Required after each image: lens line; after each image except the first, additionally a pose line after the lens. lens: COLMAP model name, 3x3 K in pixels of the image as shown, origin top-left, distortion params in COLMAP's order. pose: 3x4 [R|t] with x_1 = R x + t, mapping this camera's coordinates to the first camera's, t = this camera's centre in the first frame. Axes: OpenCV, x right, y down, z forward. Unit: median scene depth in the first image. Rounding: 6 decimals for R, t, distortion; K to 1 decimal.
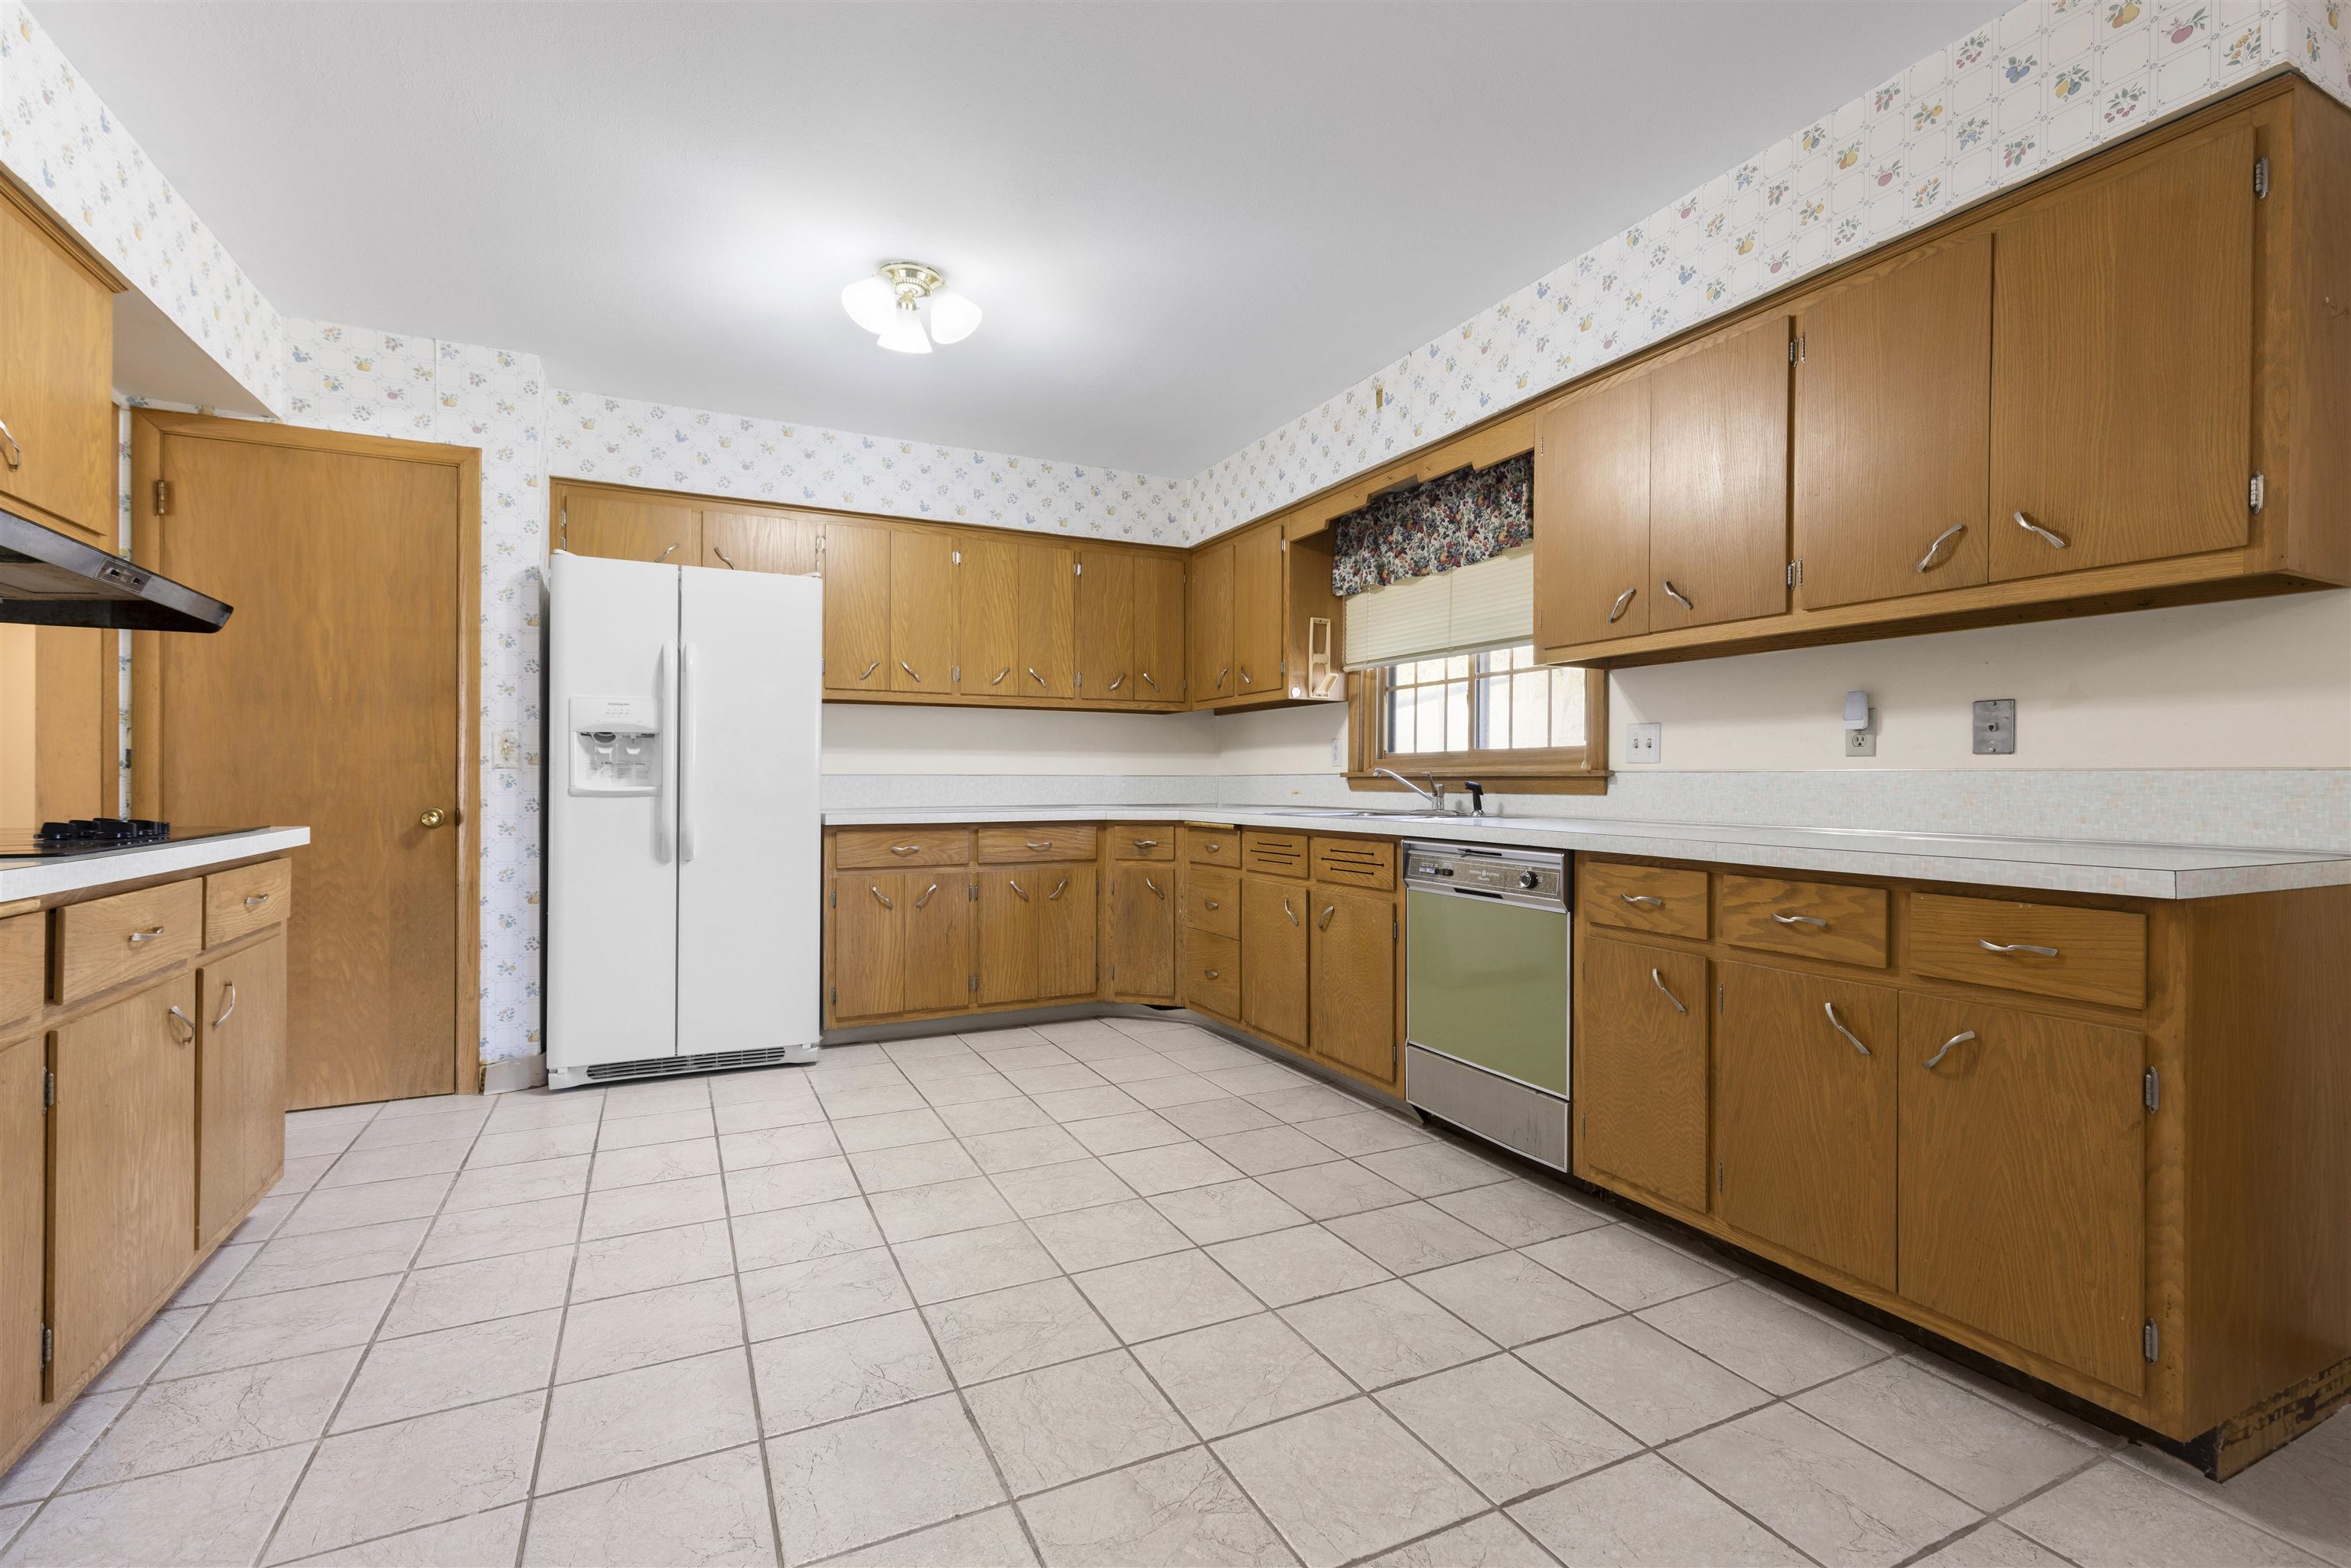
lens RADIAL K [[1059.1, 0, 1175.1], [0, 1059.1, 781.6], [0, 0, 1]] dist [0.008541, -0.001758]
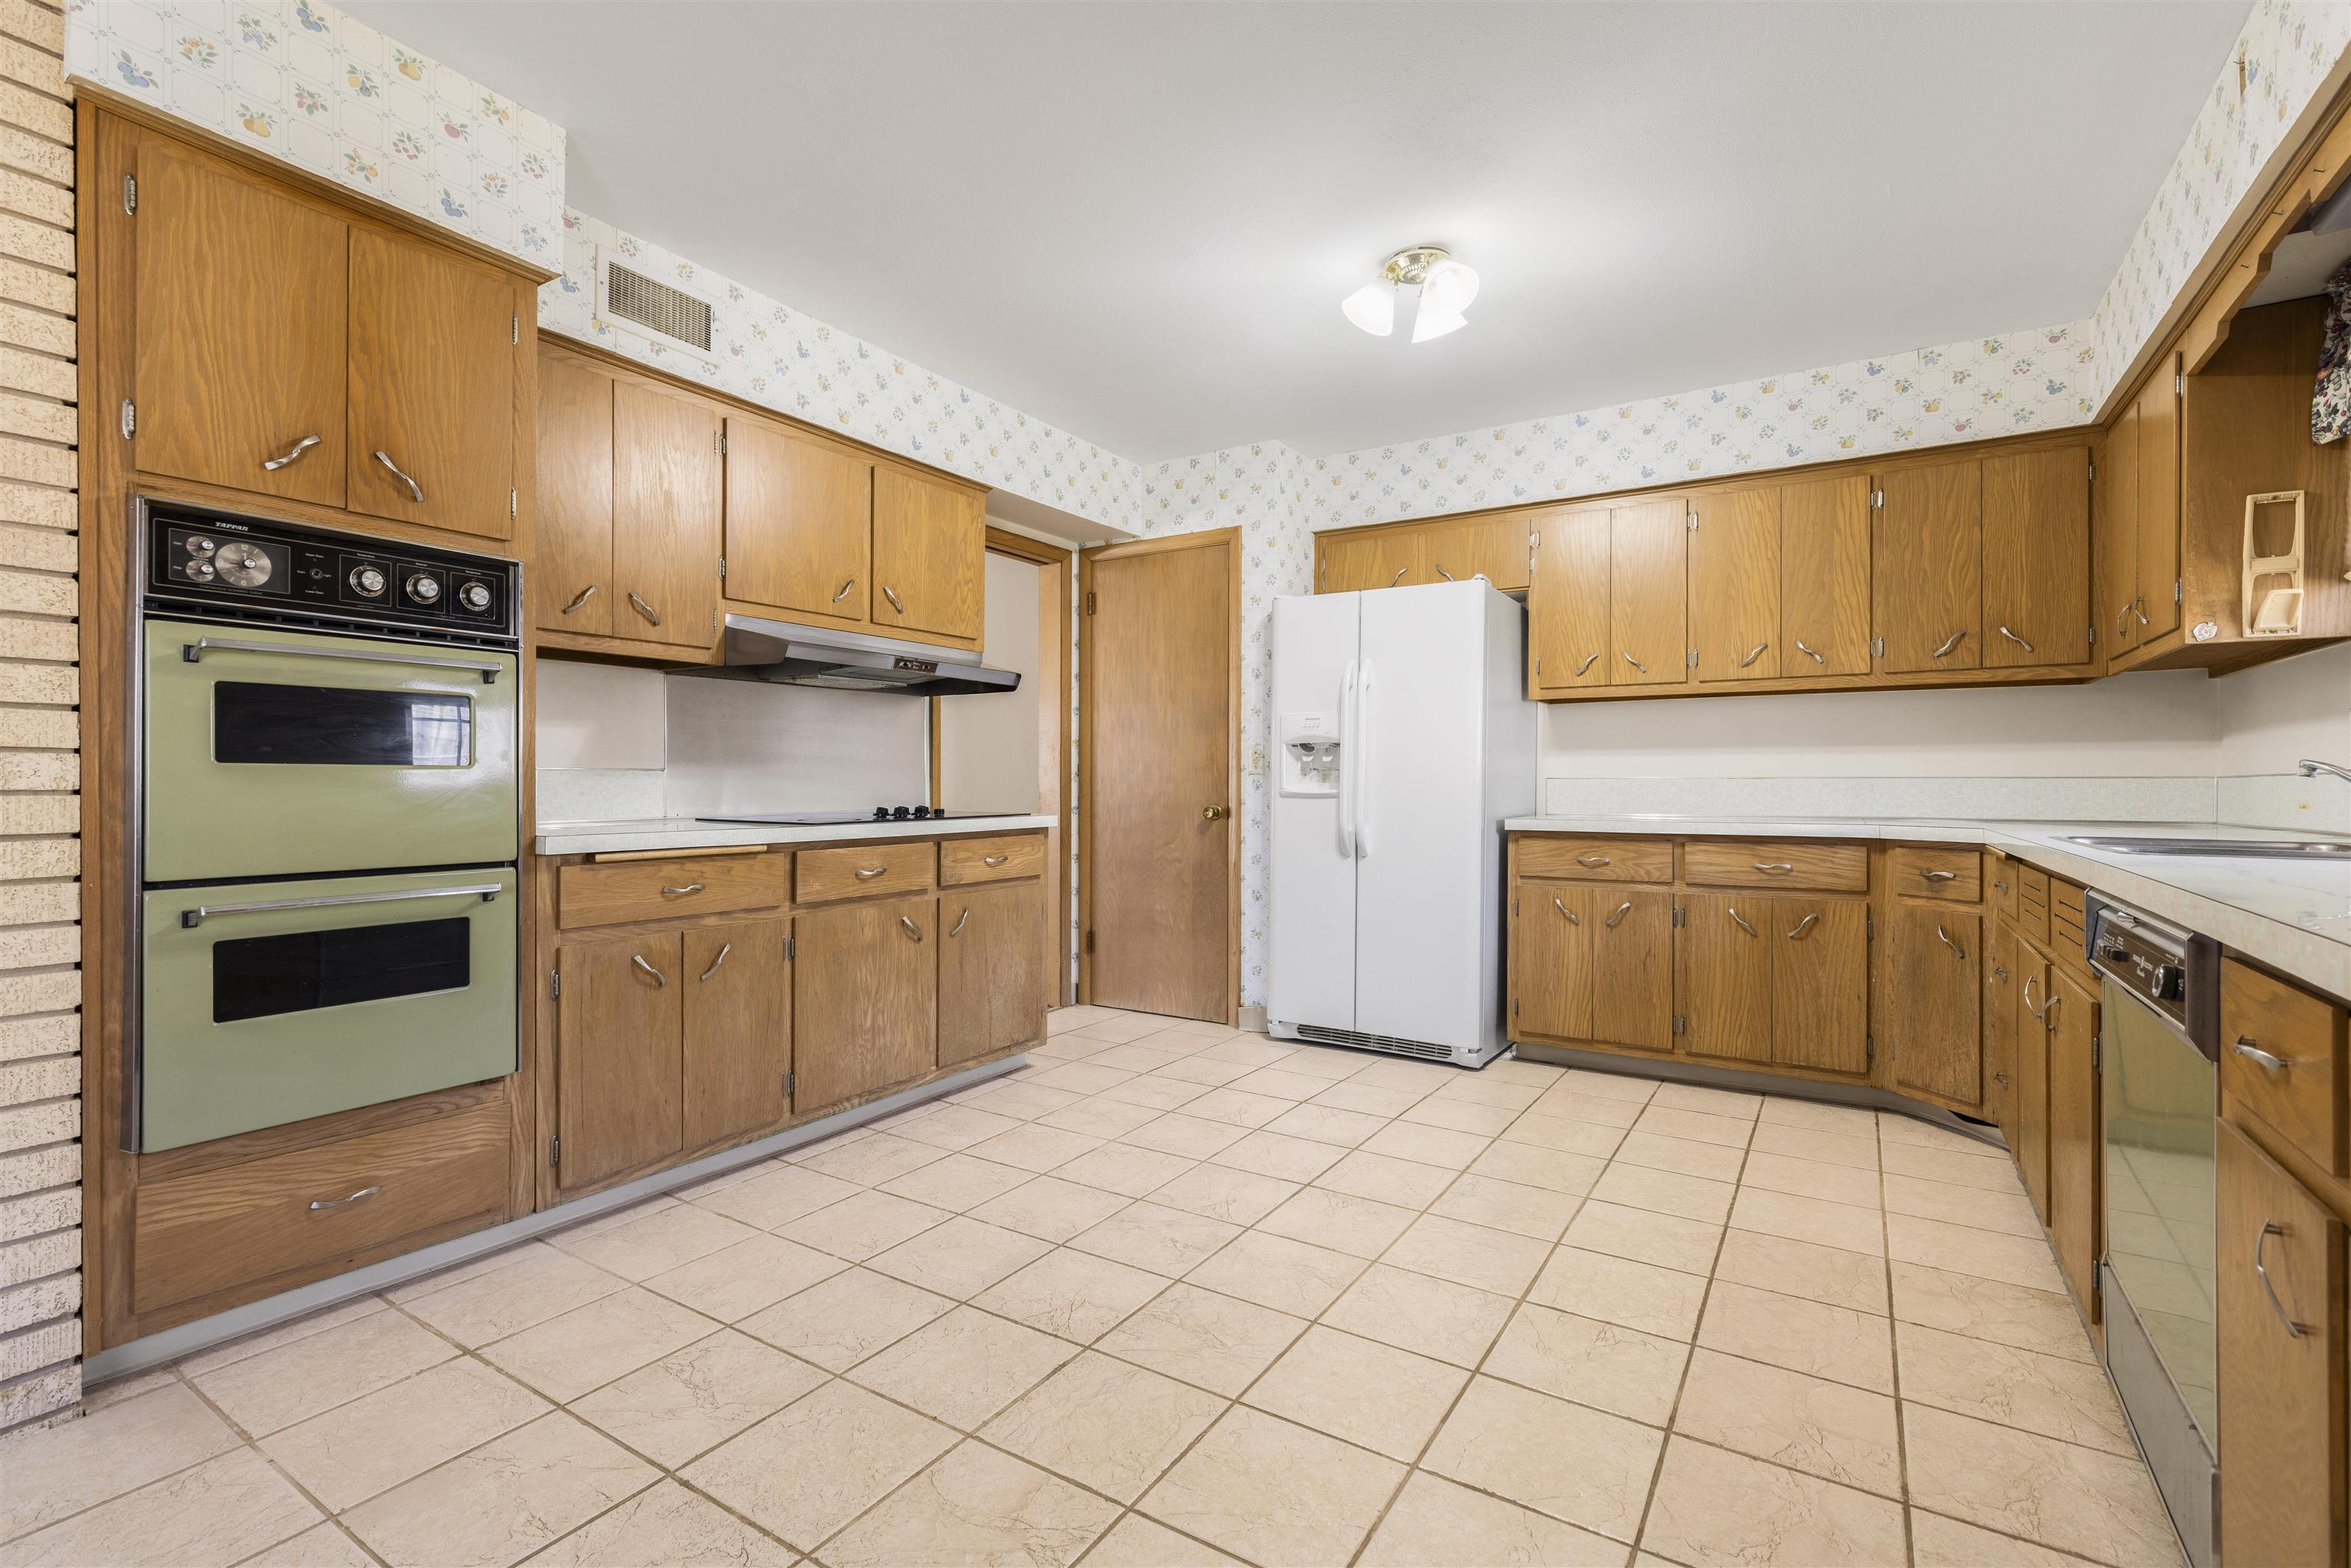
lens RADIAL K [[1059.1, 0, 1169.9], [0, 1059.1, 781.7], [0, 0, 1]] dist [0.008541, -0.001758]
pose [[0.515561, -0.002417, -0.856849, 0.383685], [-0.001016, 0.999994, -0.003433, 0.000355], [0.856852, 0.002640, 0.515556, 0.257587]]
